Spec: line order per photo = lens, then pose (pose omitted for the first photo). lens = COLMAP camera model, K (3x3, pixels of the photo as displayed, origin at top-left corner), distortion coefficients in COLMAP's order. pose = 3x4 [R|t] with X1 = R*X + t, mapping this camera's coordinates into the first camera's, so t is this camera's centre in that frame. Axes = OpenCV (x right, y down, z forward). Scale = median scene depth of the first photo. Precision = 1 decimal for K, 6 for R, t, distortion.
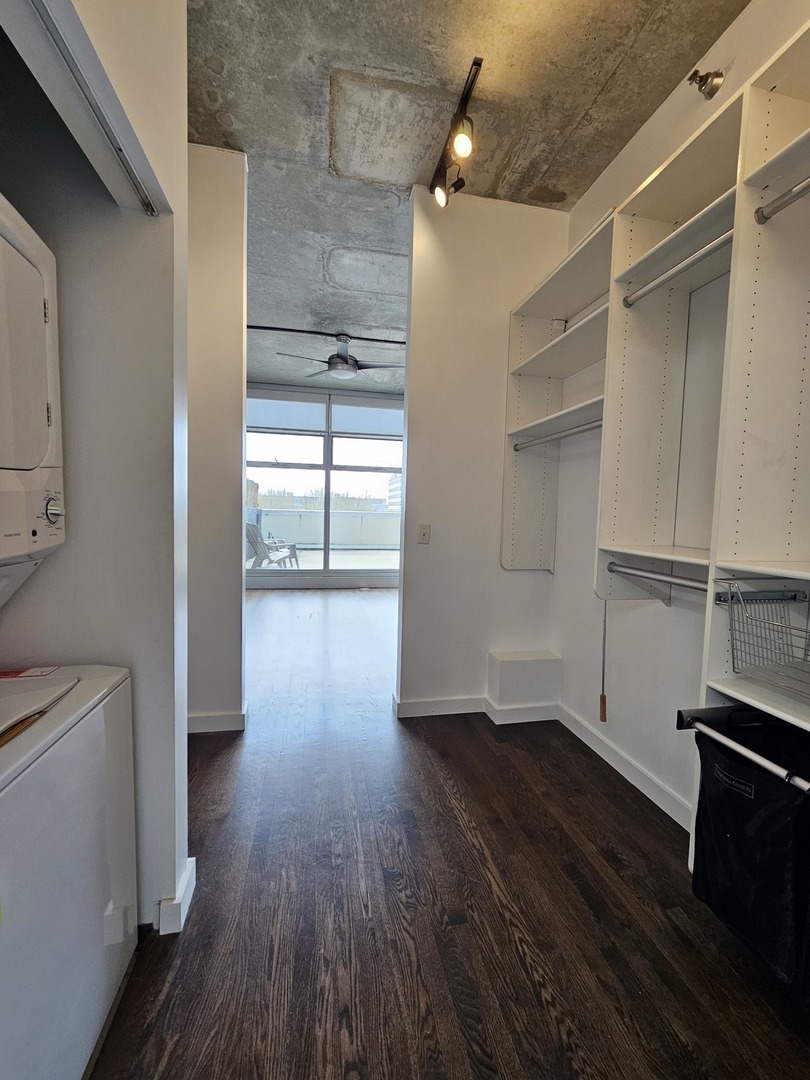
lens RADIAL K [[442.8, 0, 405.6], [0, 442.8, 540.7], [0, 0, 1]] dist [0.000348, -0.000528]
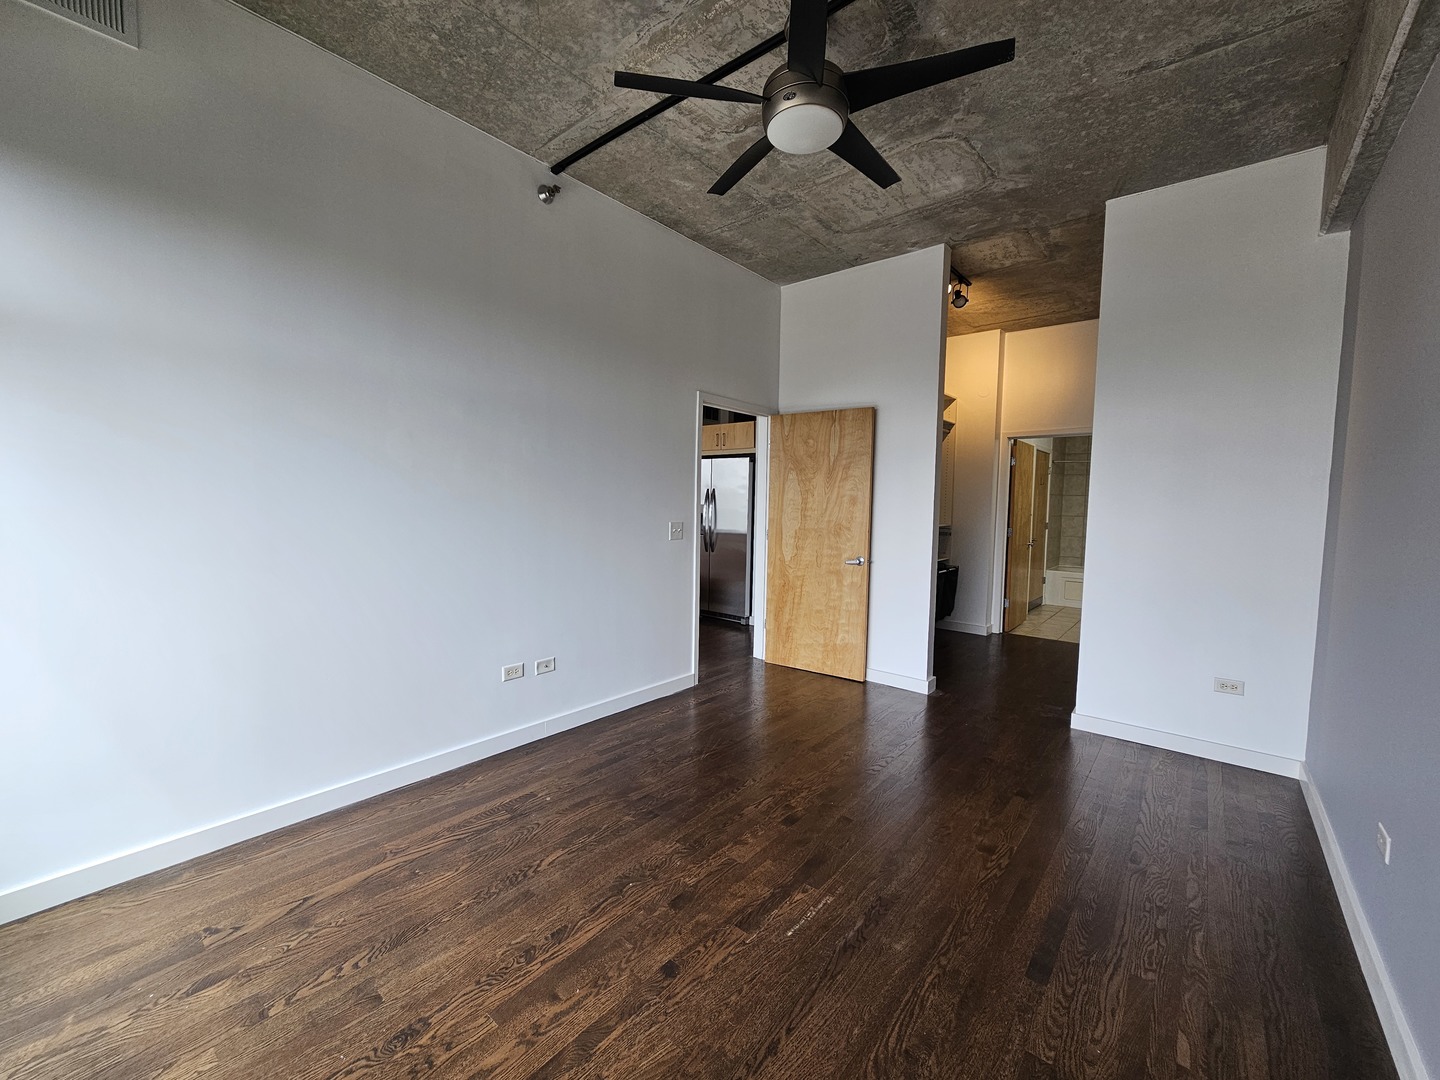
lens RADIAL K [[590.3, 0, 720.2], [0, 590.3, 540.5], [0, 0, 1]] dist [0.000348, -0.000528]
pose [[-0.623703, -0.090753, 0.776375, -0.711541], [0.017876, 0.991321, 0.130240, -0.183046], [-0.781457, 0.095109, -0.616667, 1.997704]]
